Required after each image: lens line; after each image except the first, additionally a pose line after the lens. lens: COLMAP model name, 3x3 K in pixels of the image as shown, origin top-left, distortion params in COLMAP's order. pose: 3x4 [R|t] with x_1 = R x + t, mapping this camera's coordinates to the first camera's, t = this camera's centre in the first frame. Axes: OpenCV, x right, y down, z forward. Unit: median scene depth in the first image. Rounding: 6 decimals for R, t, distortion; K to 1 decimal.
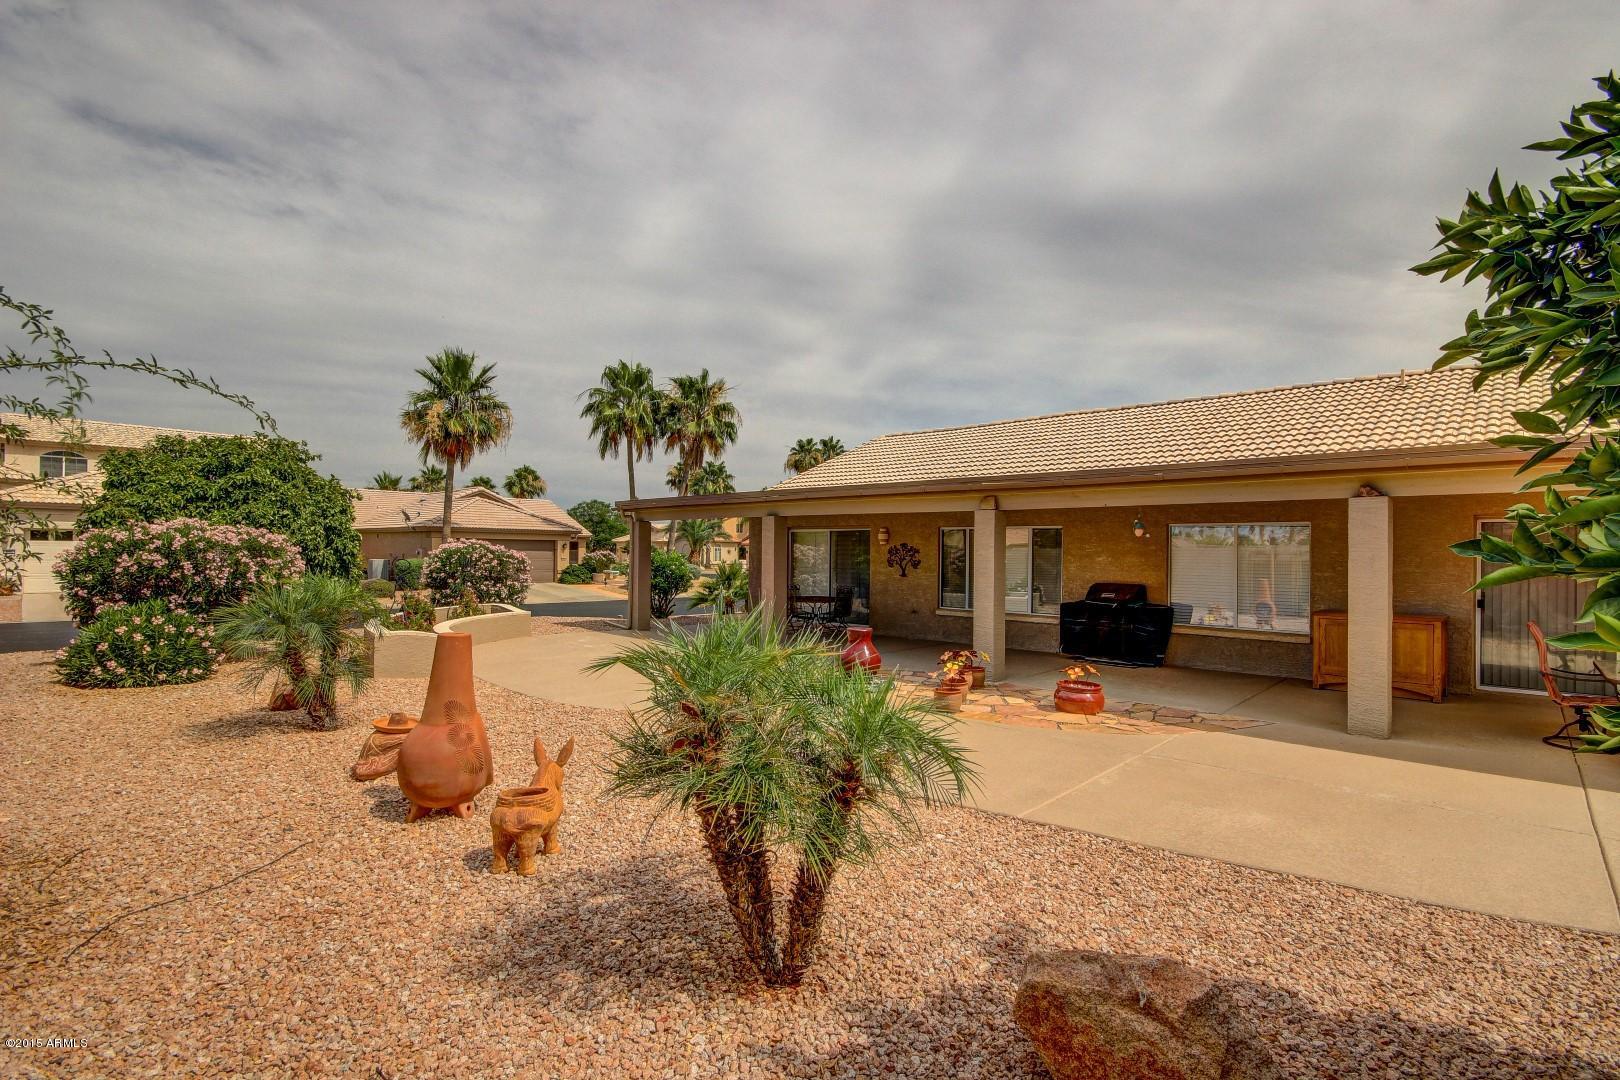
lens RADIAL K [[763.6, 0, 810.0], [0, 763.6, 540.0], [0, 0, 1]] dist [-0.001665, -0.000102]
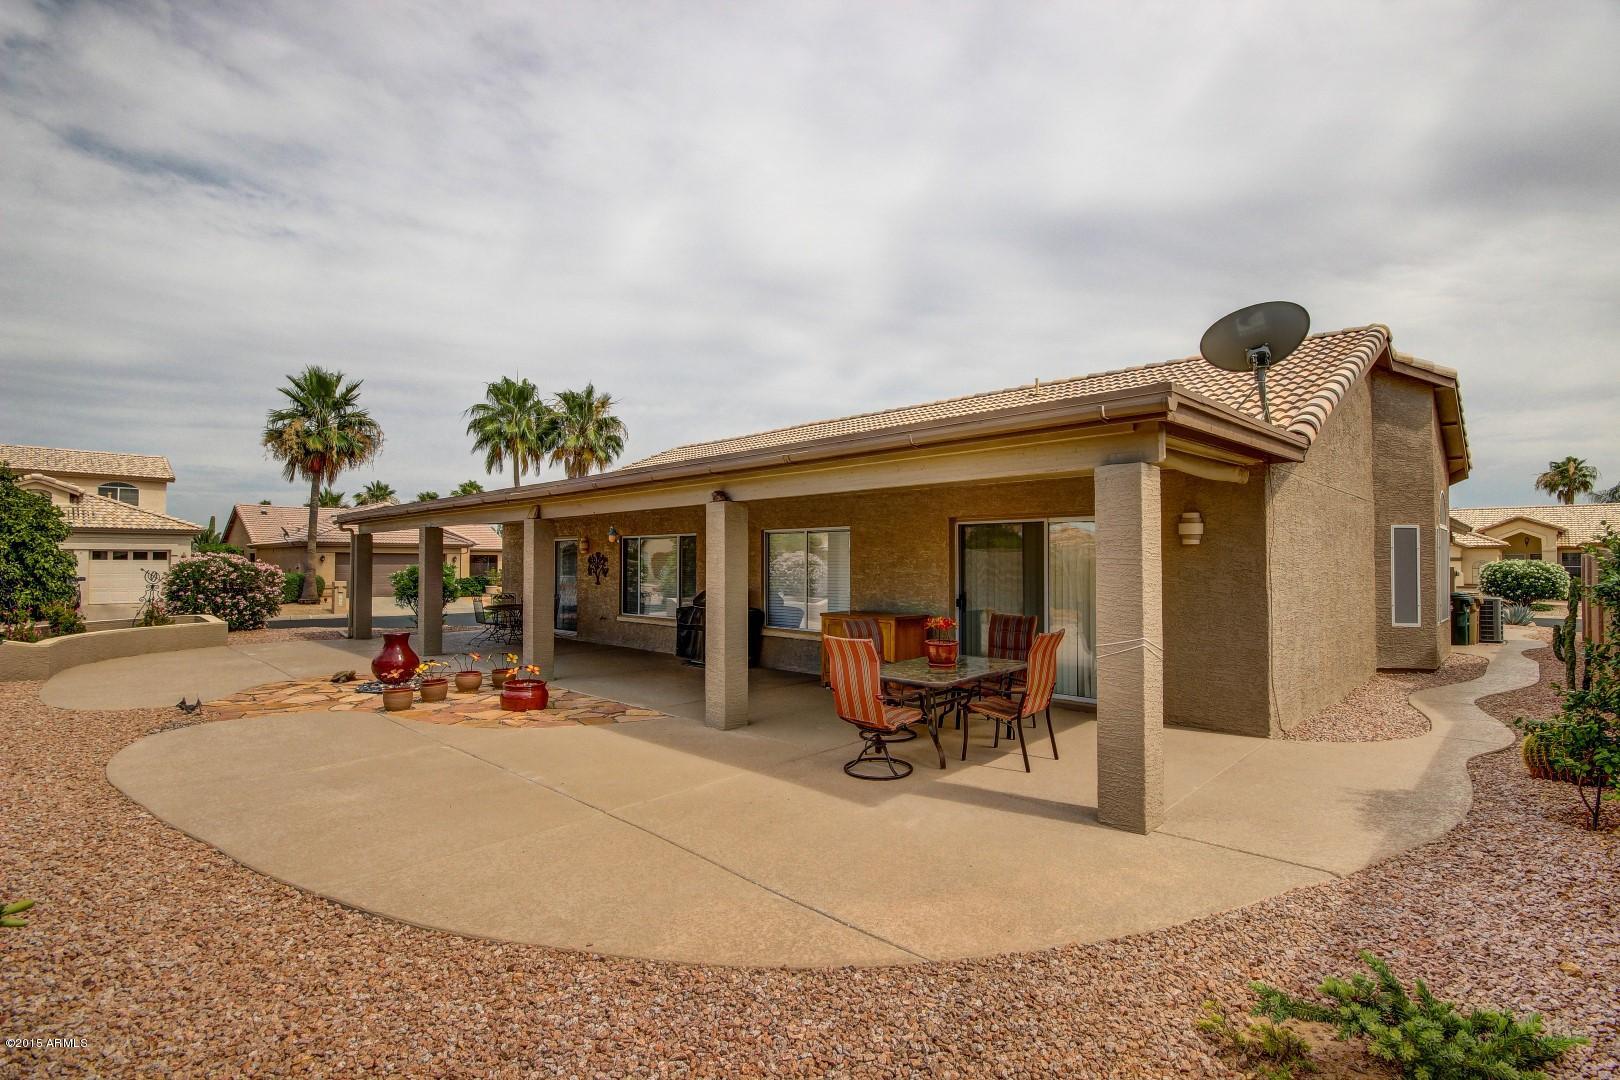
lens RADIAL K [[765.7, 0, 803.5], [0, 765.7, 543.3], [0, 0, 1]] dist [0.001049, -0.000170]
pose [[0.999738, -0.011750, -0.019645, 0.198581], [0.011546, 0.999879, -0.010456, 0.003079], [0.019766, 0.010226, 0.999752, -0.014039]]
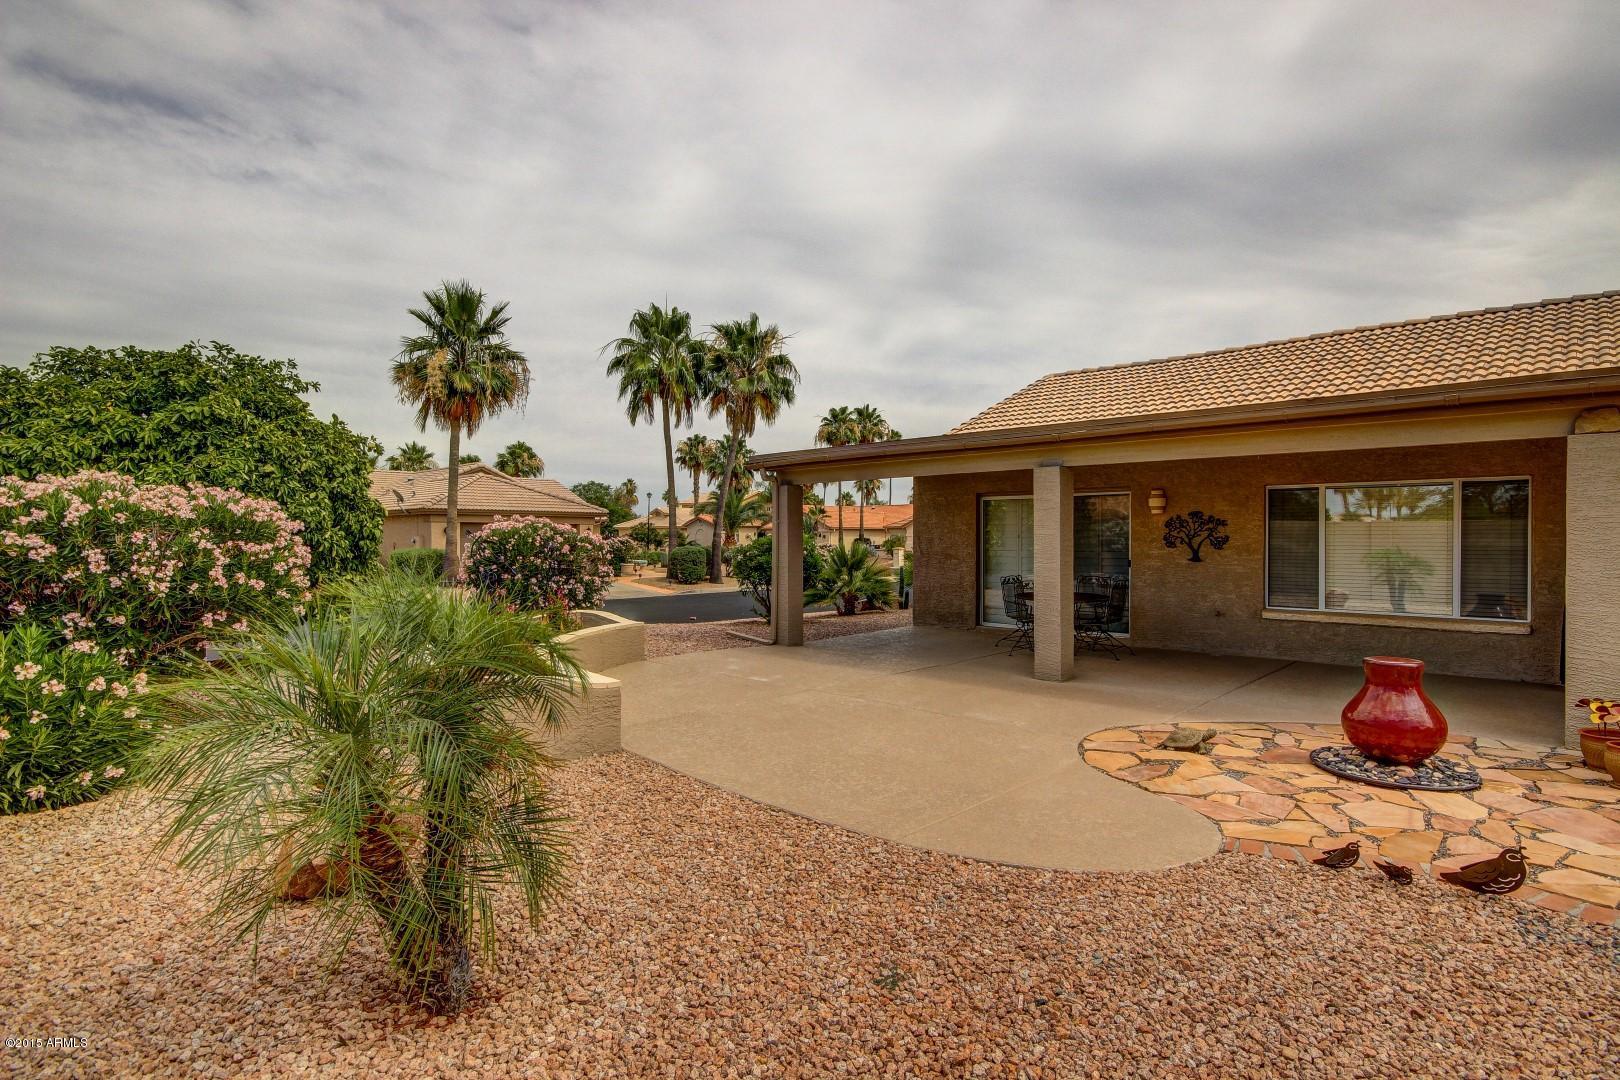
lens RADIAL K [[819.4, 0, 810.0], [0, 819.4, 540.0], [0, 0, 1]] dist [0.000982, -0.001886]
pose [[0.999906, -0.013385, 0.003113, -0.101509], [0.013327, 0.999753, 0.017785, 0.005750], [-0.003350, -0.017742, 0.999837, 0.135485]]
